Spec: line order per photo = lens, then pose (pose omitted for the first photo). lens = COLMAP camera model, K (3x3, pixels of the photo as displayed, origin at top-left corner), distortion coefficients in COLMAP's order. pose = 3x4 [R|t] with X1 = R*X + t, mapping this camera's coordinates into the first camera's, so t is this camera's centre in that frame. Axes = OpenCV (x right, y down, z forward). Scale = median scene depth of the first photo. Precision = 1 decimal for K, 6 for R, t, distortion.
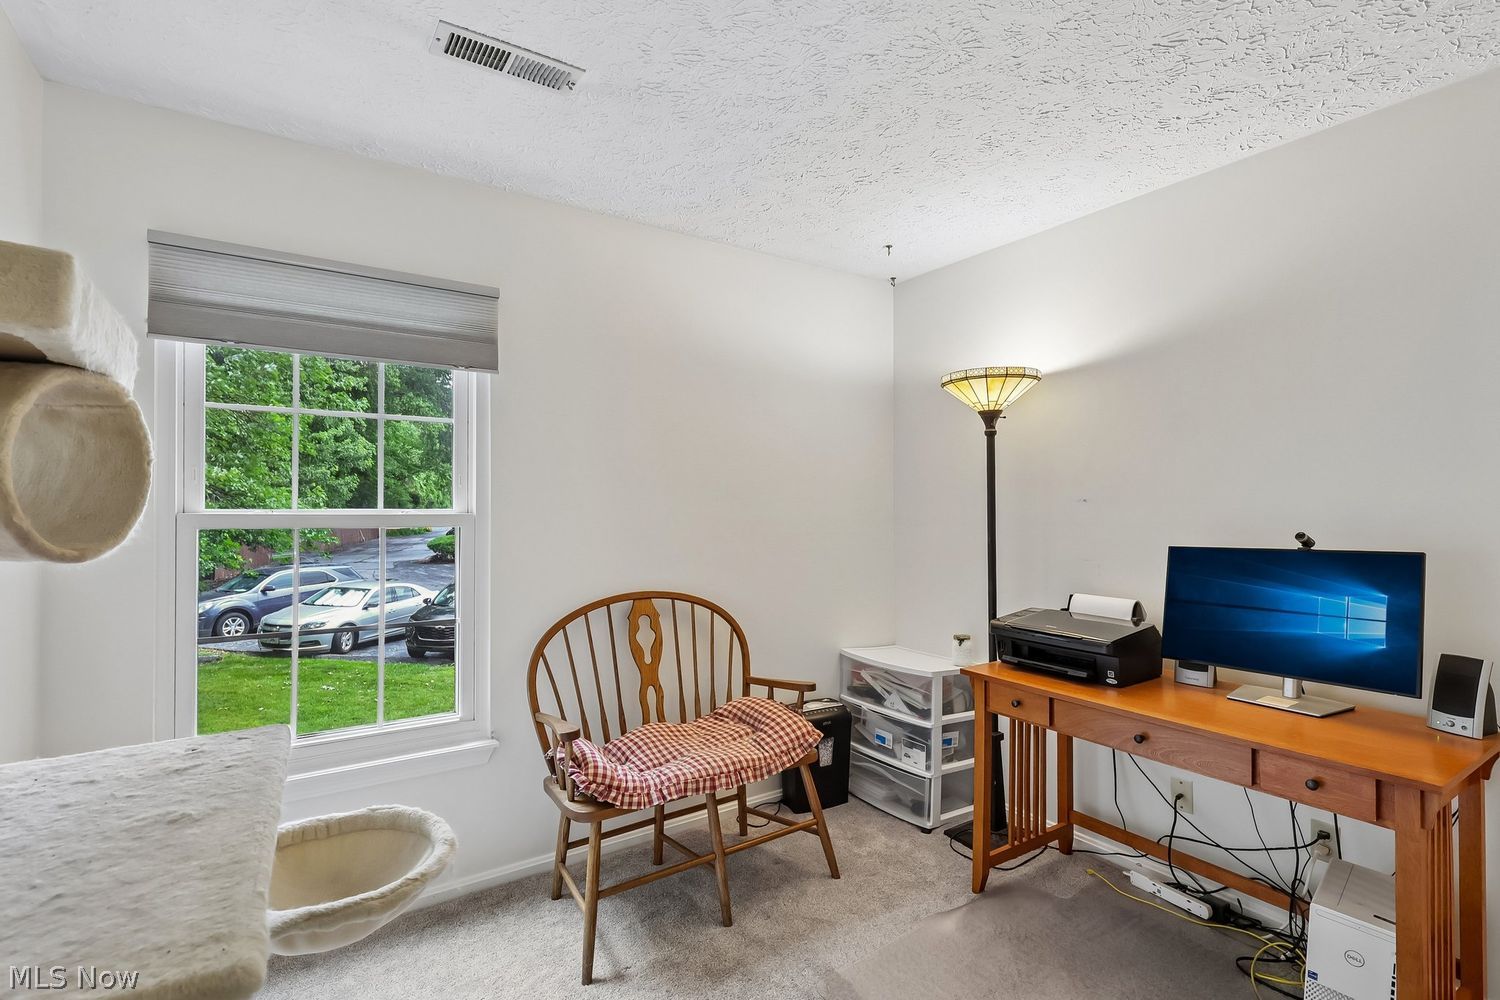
lens RADIAL K [[710.5, 0, 748.9], [0, 710.5, 499.3], [0, 0, 1]] dist [-0.031108, 0.024855]
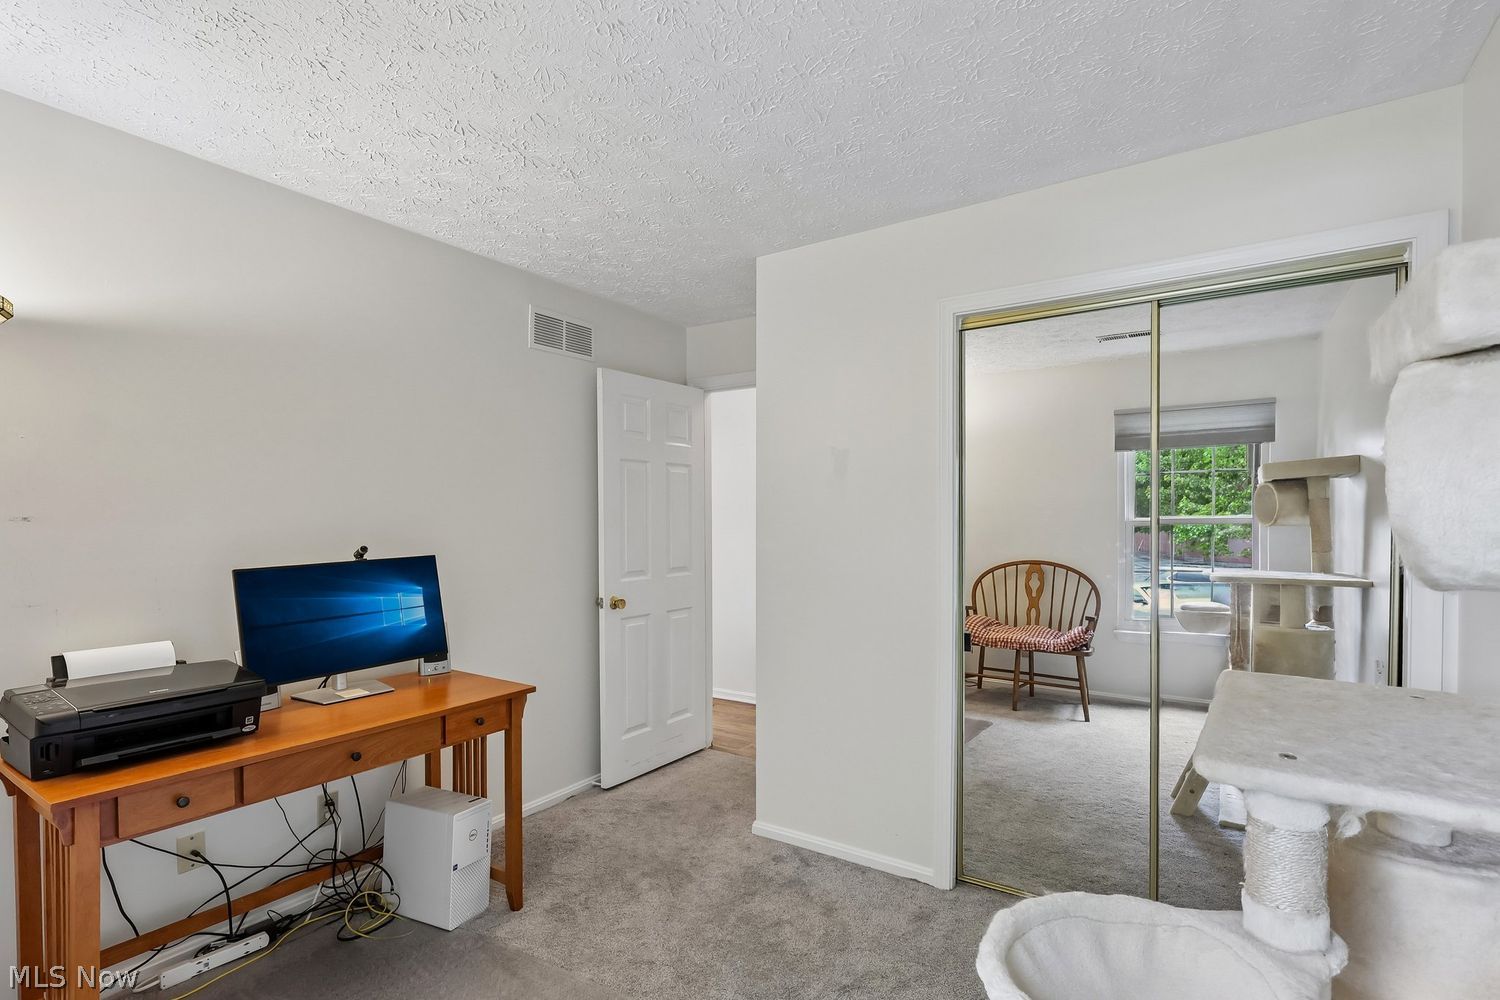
lens RADIAL K [[703.2, 0, 747.2], [0, 703.2, 528.2], [0, 0, 1]] dist [-0.001193, -0.000176]
pose [[-0.371929, -0.012797, 0.928173, -0.514701], [-0.003192, 0.999917, 0.012507, -0.000078], [-0.928256, 0.001689, -0.371939, 0.761094]]
